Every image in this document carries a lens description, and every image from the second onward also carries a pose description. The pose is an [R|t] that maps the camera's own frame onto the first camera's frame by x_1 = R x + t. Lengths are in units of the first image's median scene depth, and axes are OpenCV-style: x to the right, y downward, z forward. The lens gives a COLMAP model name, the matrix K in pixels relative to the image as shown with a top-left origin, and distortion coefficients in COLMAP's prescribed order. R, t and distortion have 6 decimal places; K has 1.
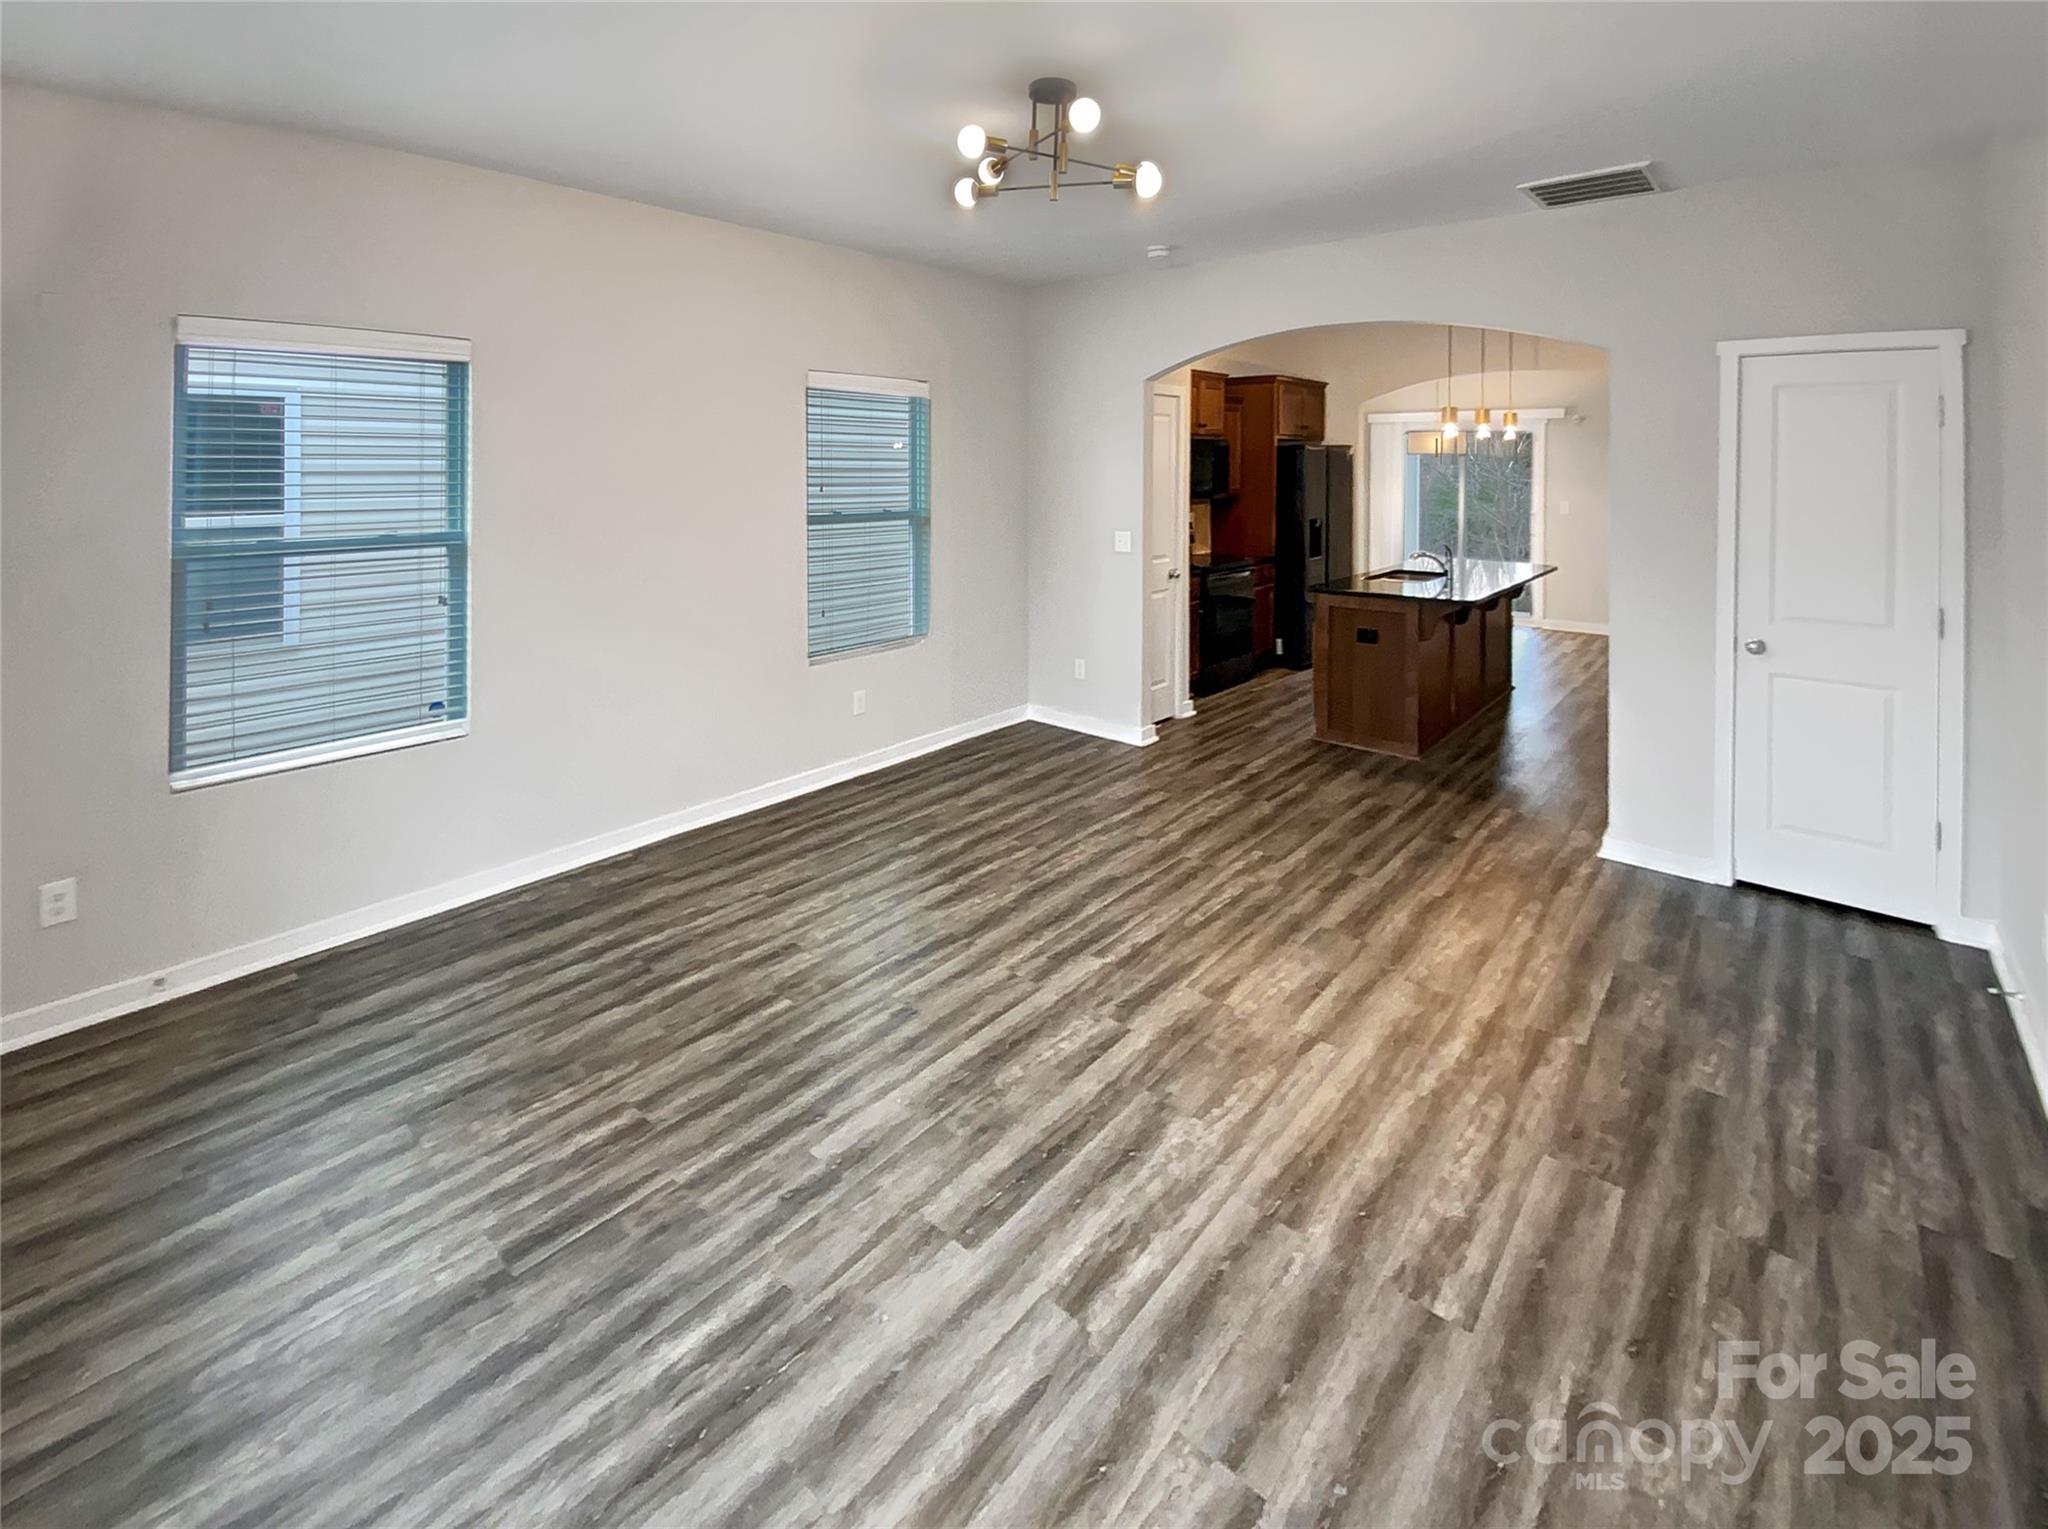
lens RADIAL K [[874.6, 0, 1032.7], [0, 874.6, 754.2], [0, 0, 1]] dist [0.040849, -0.031461]
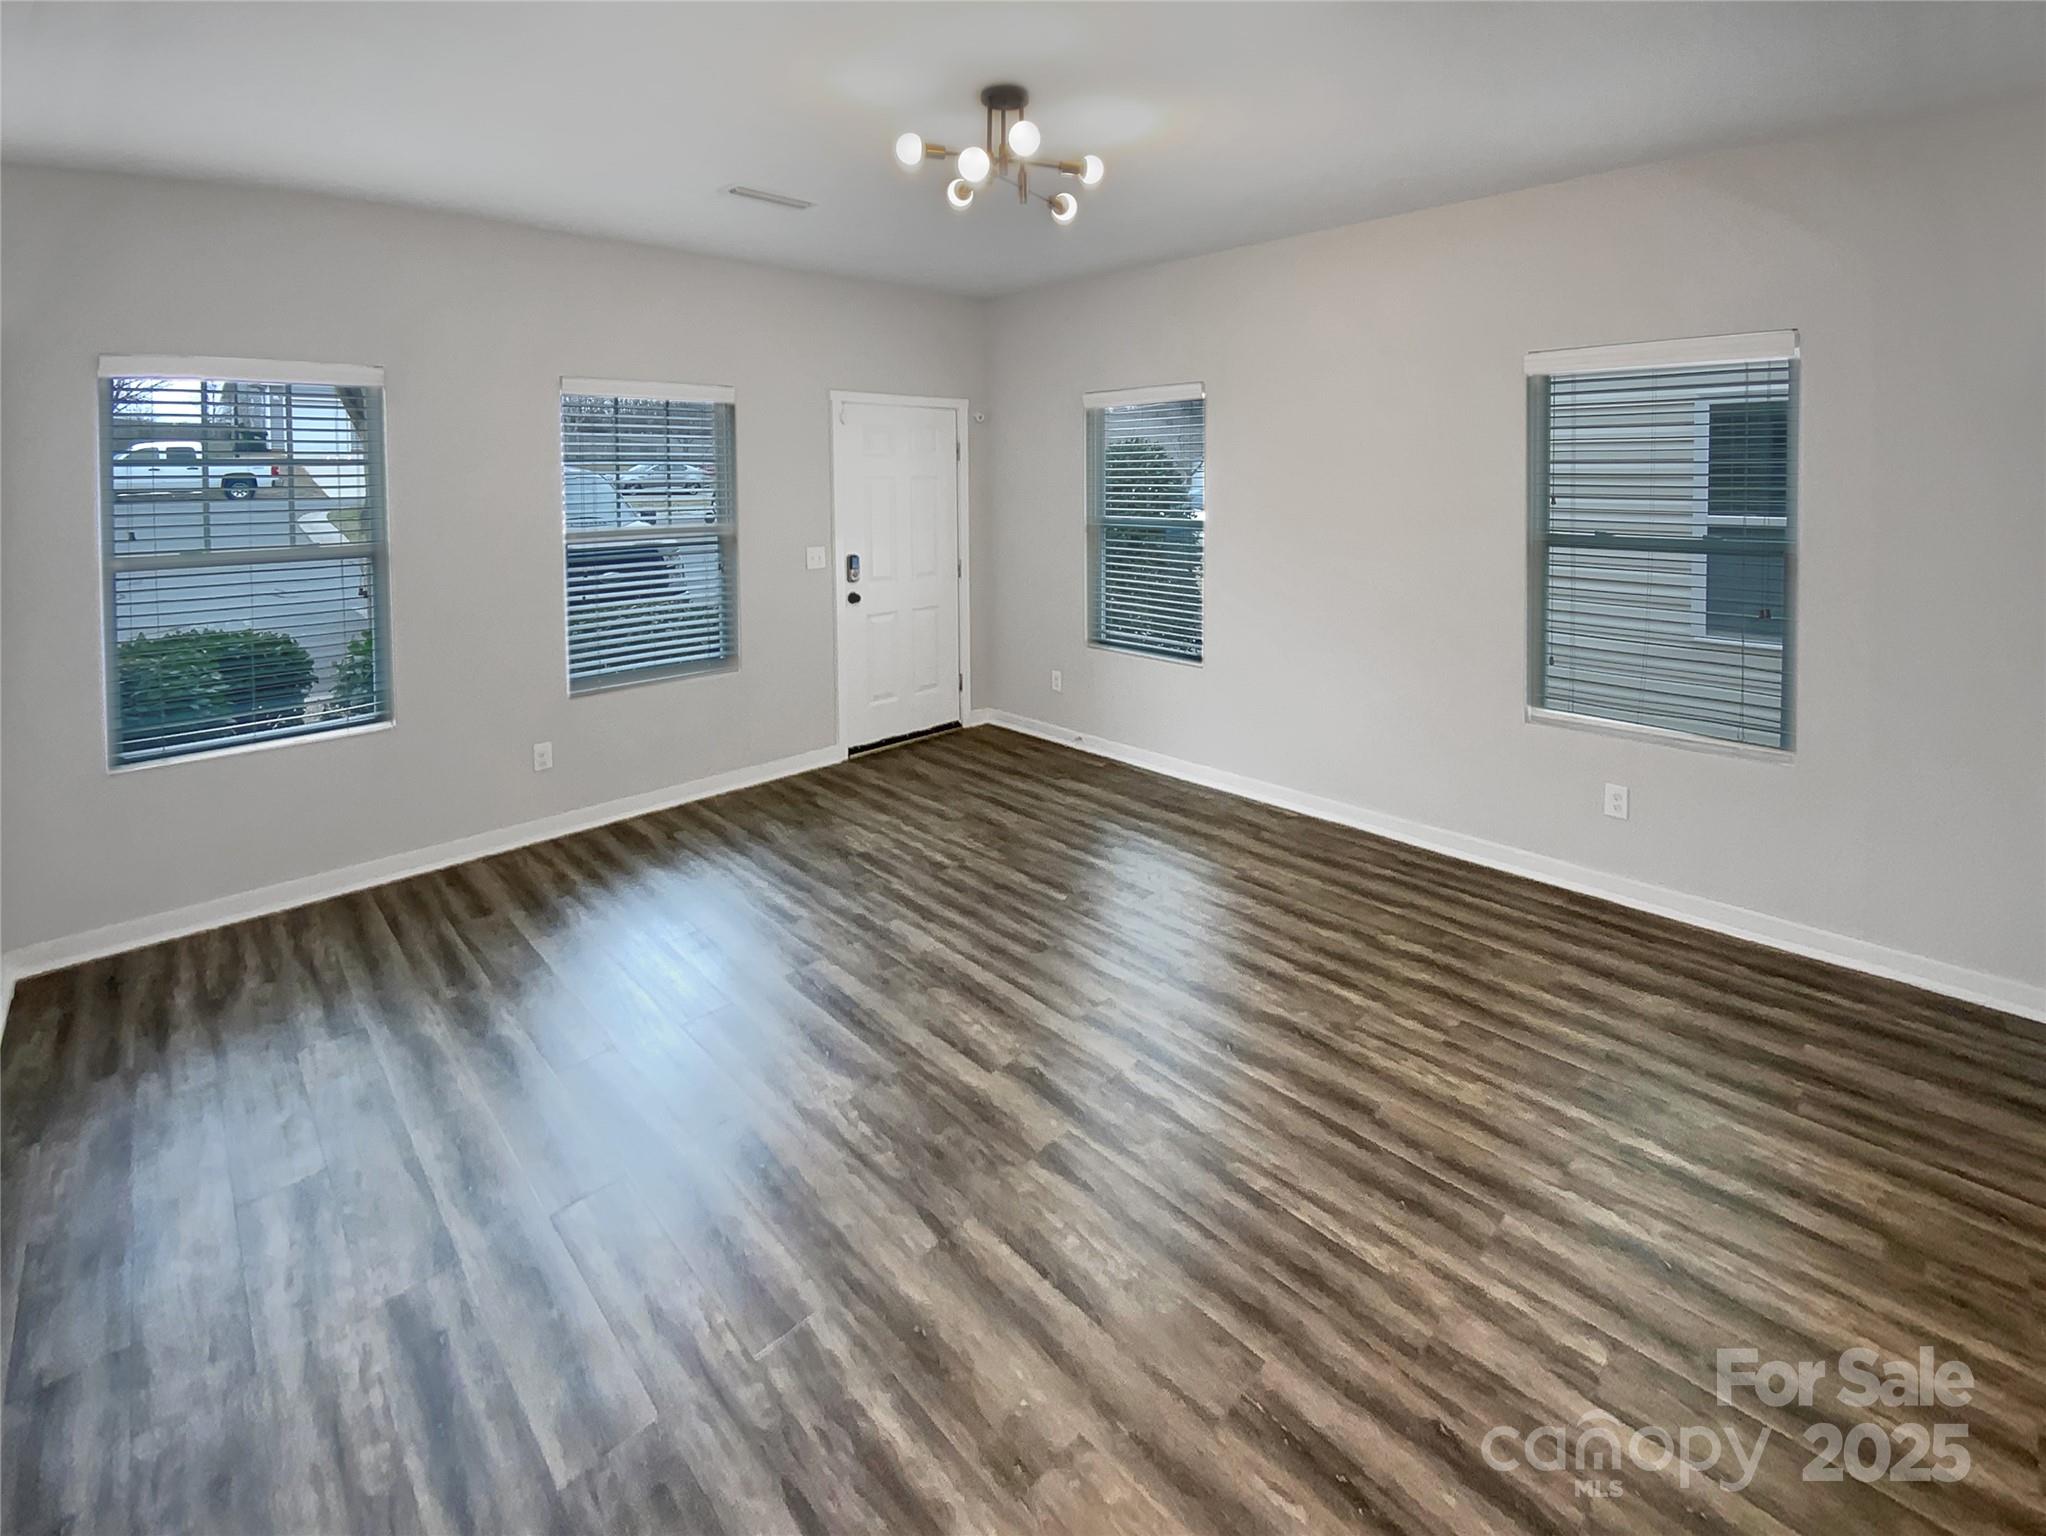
lens RADIAL K [[873.7, 0, 1031.7], [0, 873.7, 757.7], [0, 0, 1]] dist [0.040849, -0.031461]
pose [[-0.097942, 0.309735, -0.945765, 1.059225], [-0.310748, 0.893300, 0.324733, -0.362758], [0.945433, 0.325699, 0.008758, 1.098947]]
